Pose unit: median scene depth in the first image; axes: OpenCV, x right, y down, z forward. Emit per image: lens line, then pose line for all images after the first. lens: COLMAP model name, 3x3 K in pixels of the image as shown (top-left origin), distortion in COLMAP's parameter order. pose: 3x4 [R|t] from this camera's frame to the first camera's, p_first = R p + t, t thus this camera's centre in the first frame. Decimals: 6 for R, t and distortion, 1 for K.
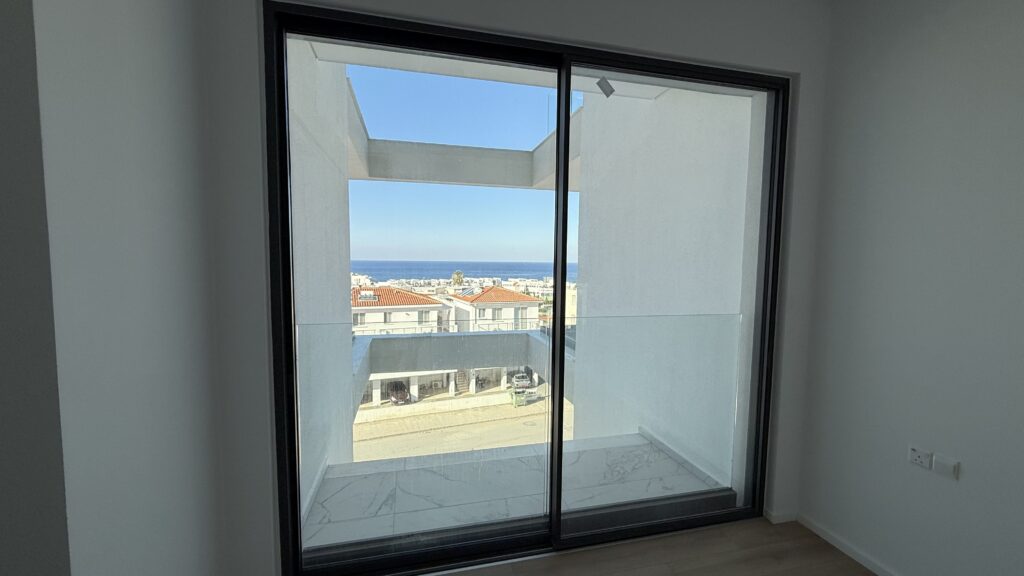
lens RADIAL K [[408.5, 0, 510.3], [0, 408.5, 291.0], [0, 0, 1]] dist [-0.000136, 0.000011]
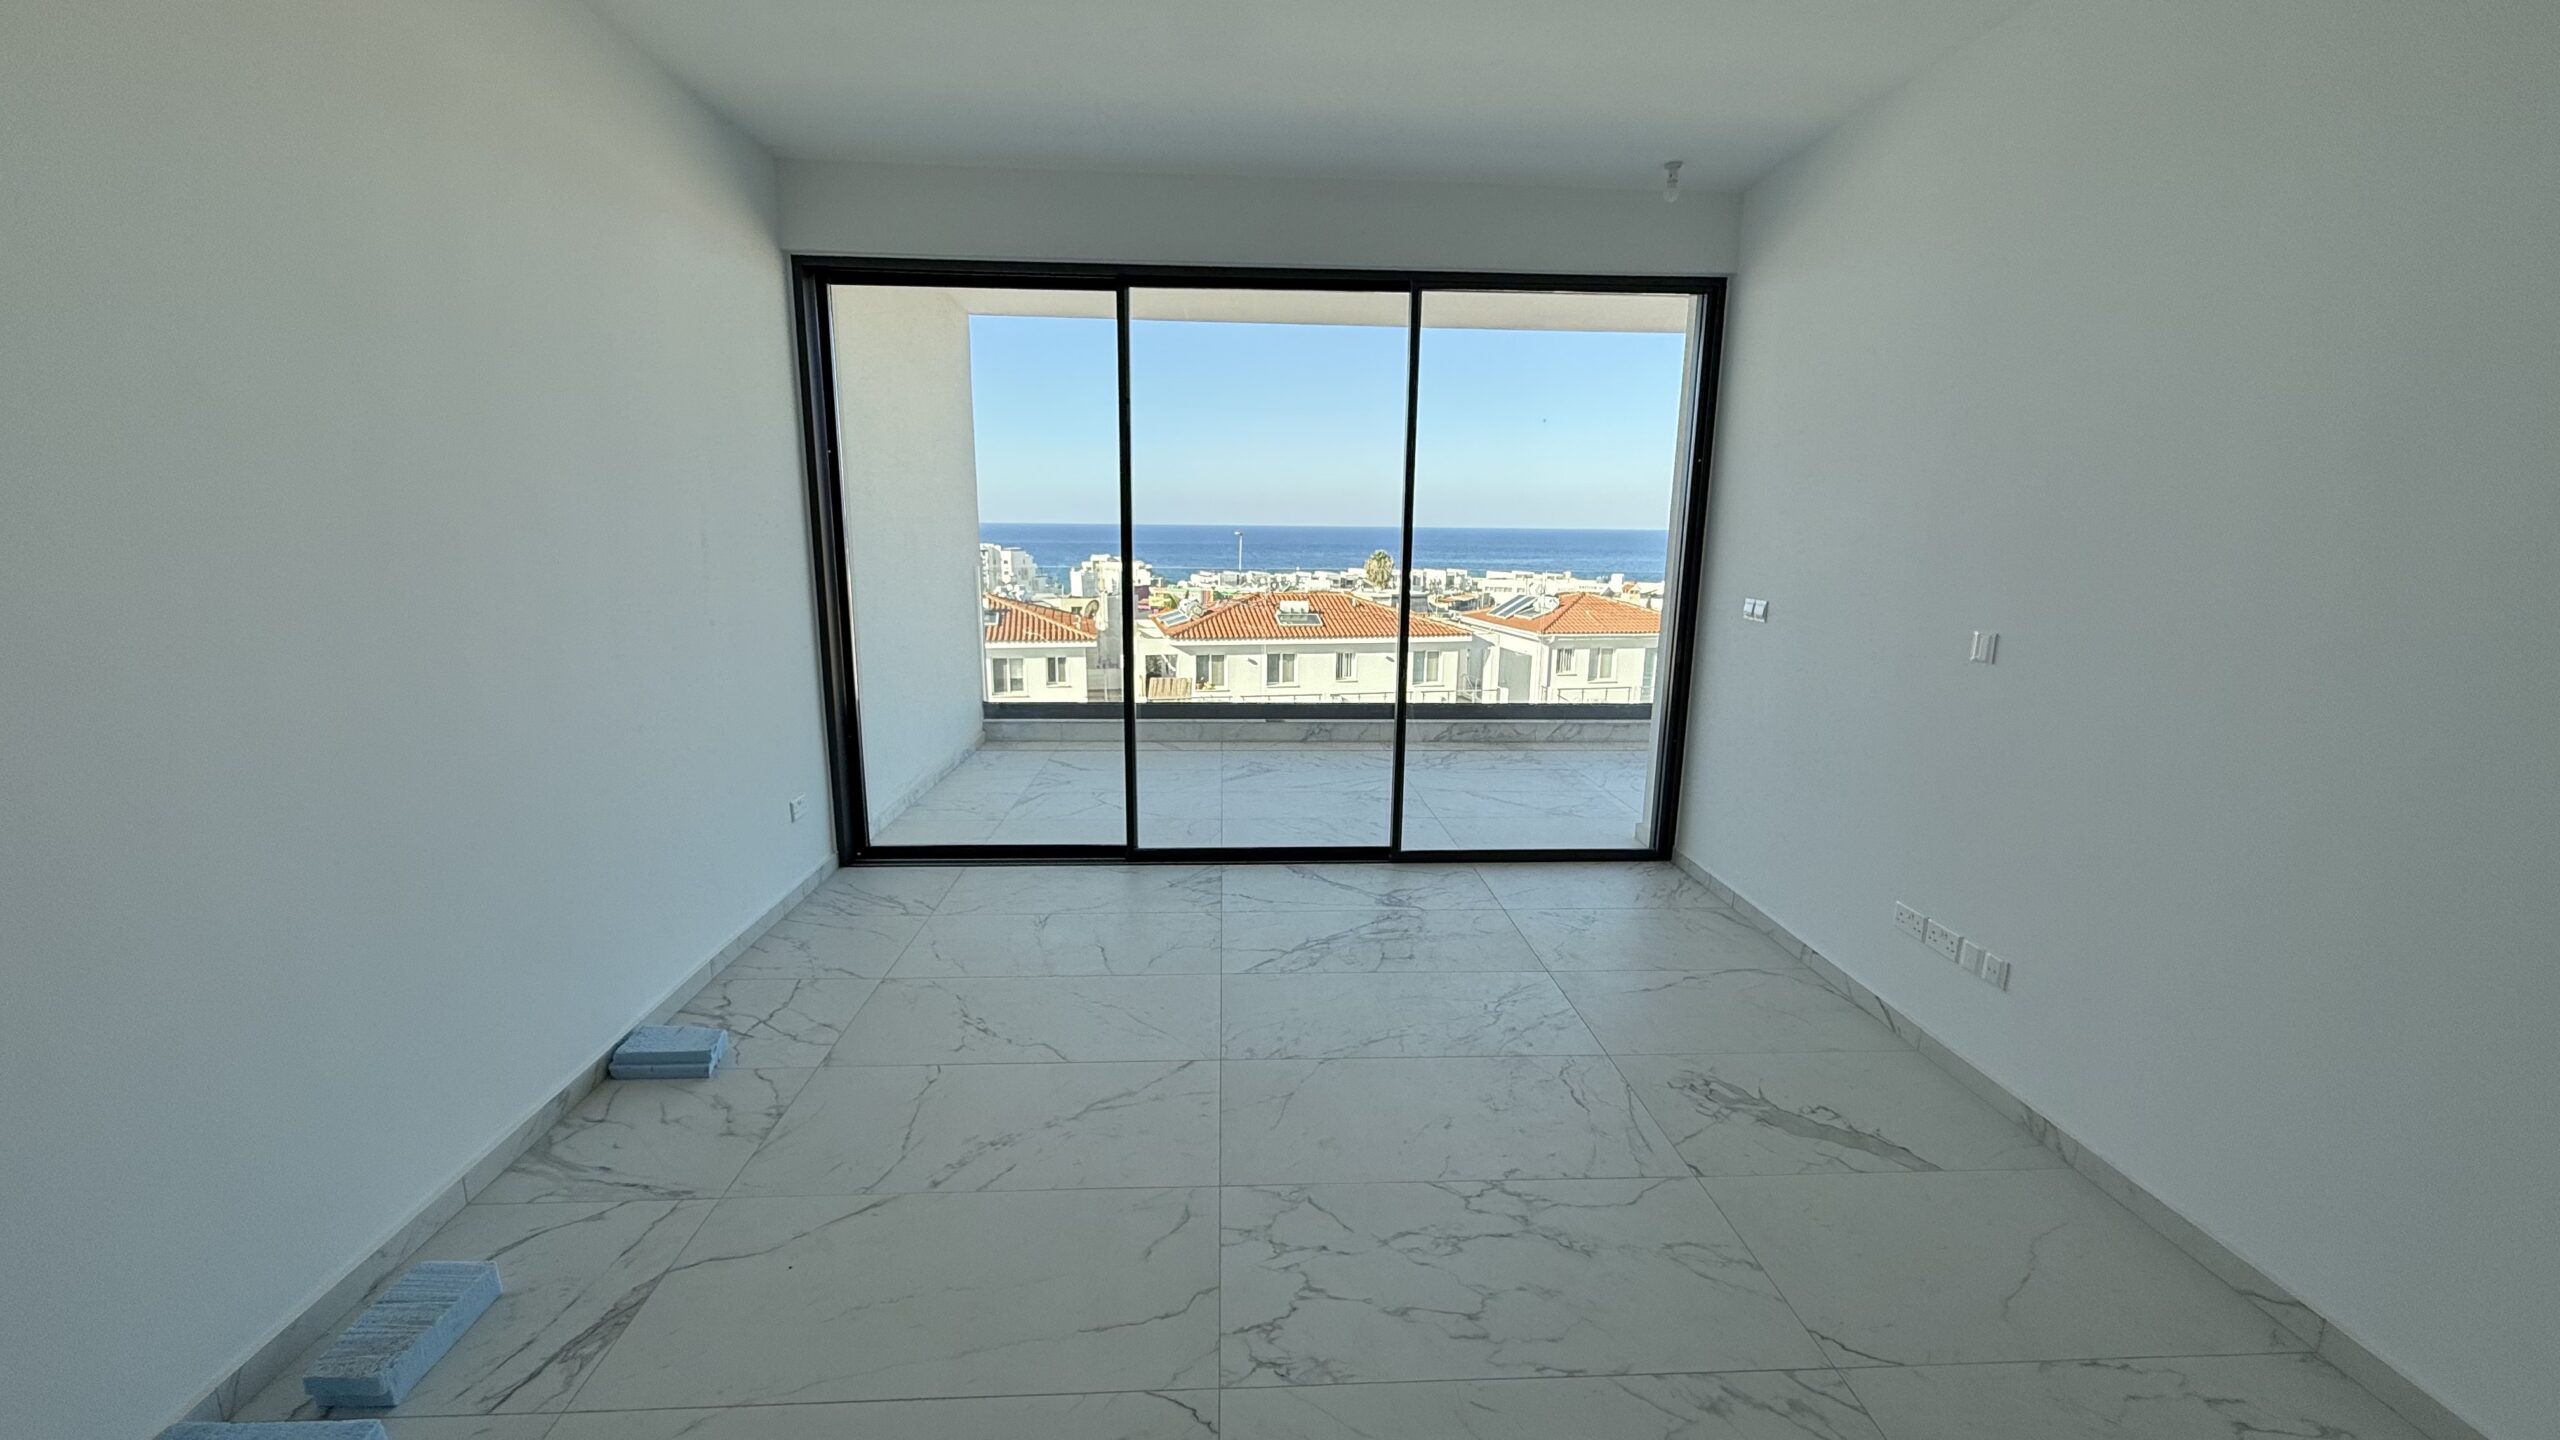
lens RADIAL K [[1021.2, 0, 1275.8], [0, 1021.2, 727.6], [0, 0, 1]] dist [-0.000136, 0.000011]
pose [[0.982300, 0.036043, -0.183812, -0.160075], [-0.013371, 0.992302, 0.123121, 0.000060], [0.186835, -0.118484, 0.975220, -0.035517]]
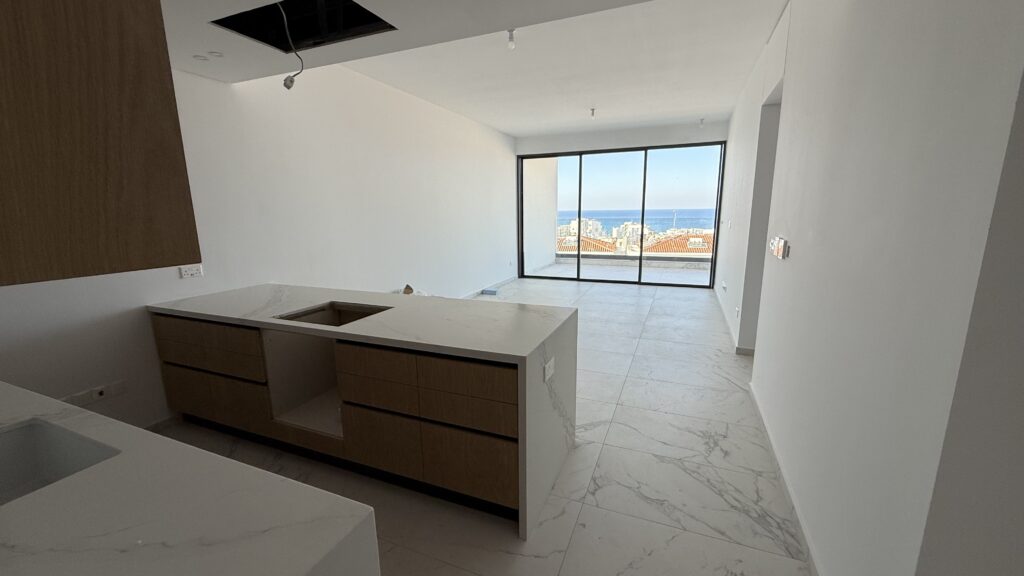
lens RADIAL K [[408.5, 0, 510.3], [0, 408.5, 291.0], [0, 0, 1]] dist [-0.000136, 0.000011]
pose [[0.803877, 0.094984, -0.587162, -0.098793], [-0.022432, 0.991306, 0.129650, 0.008988], [0.594372, -0.091052, 0.799019, -0.118648]]
